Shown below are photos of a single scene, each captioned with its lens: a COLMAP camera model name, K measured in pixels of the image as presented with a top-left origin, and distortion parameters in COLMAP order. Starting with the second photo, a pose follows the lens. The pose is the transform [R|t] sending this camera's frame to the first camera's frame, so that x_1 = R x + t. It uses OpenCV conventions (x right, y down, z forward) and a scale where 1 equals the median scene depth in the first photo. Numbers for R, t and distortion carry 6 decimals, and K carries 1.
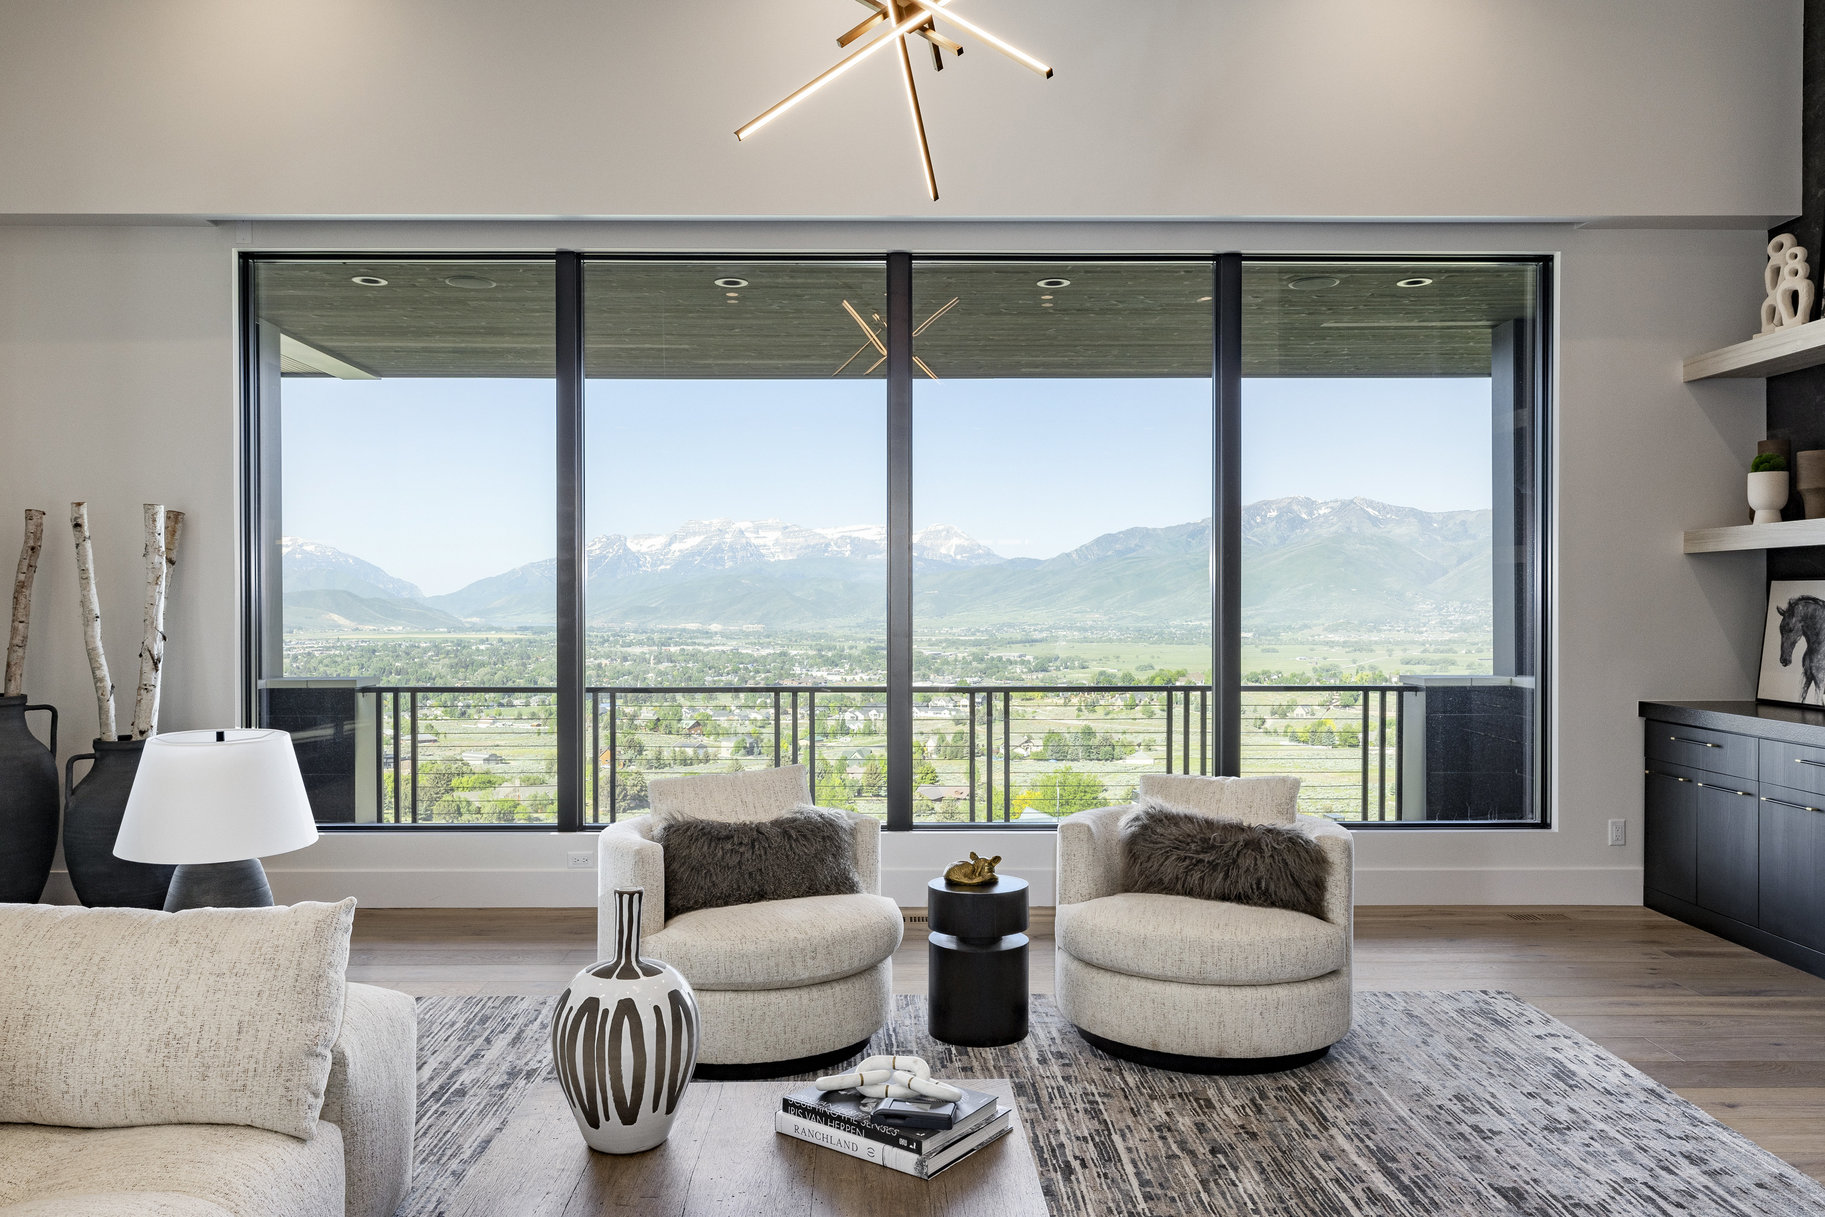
lens RADIAL K [[1325.8, 0, 914.8], [0, 1325.8, 604.7], [0, 0, 1]] dist [0.011344, 0.001008]
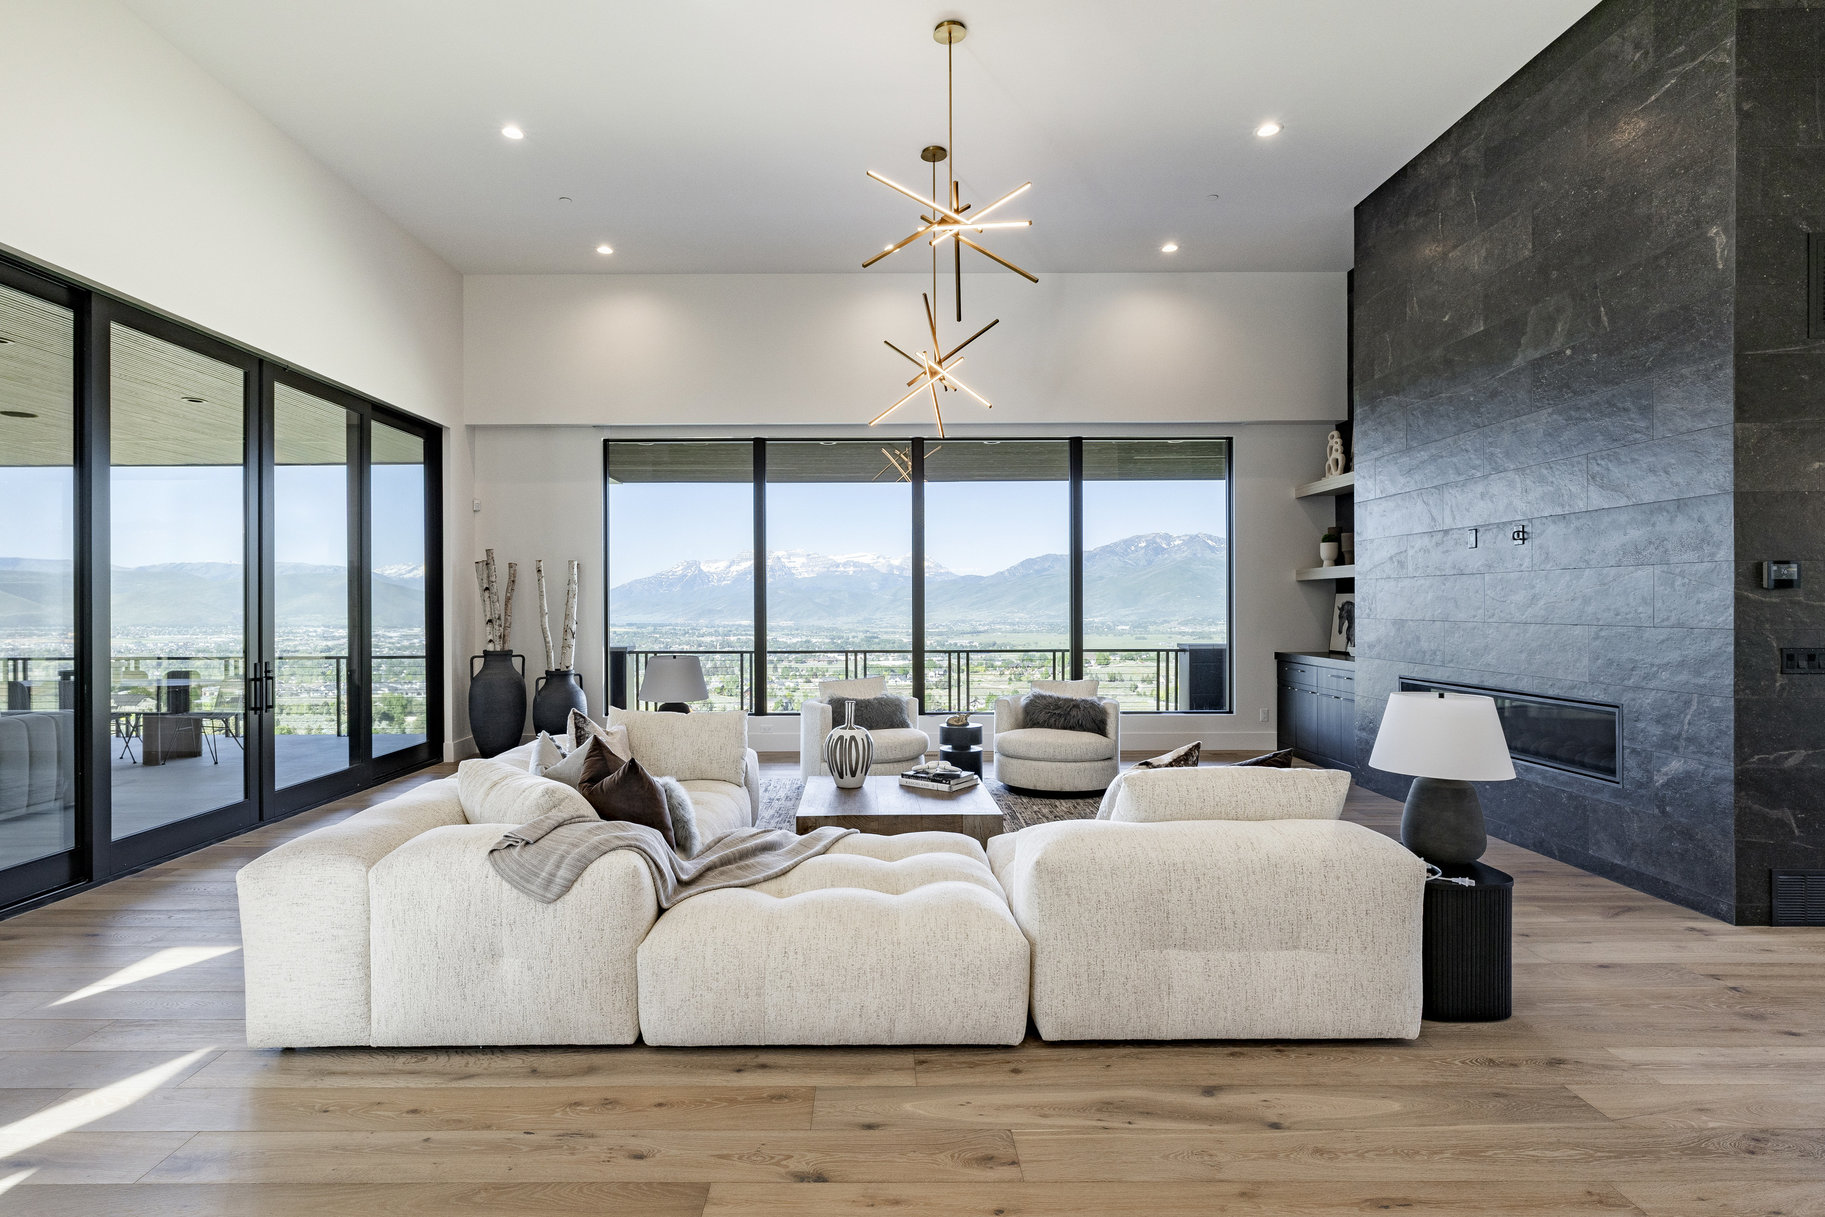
lens RADIAL K [[911.5, 0, 895.3], [0, 911.5, 611.9], [0, 0, 1]] dist [-0.001505, -0.000012]
pose [[0.999993, -0.003225, -0.001871, -0.046172], [0.003234, 0.999984, 0.004729, 0.001678], [0.001855, -0.004735, 0.999987, -0.436423]]
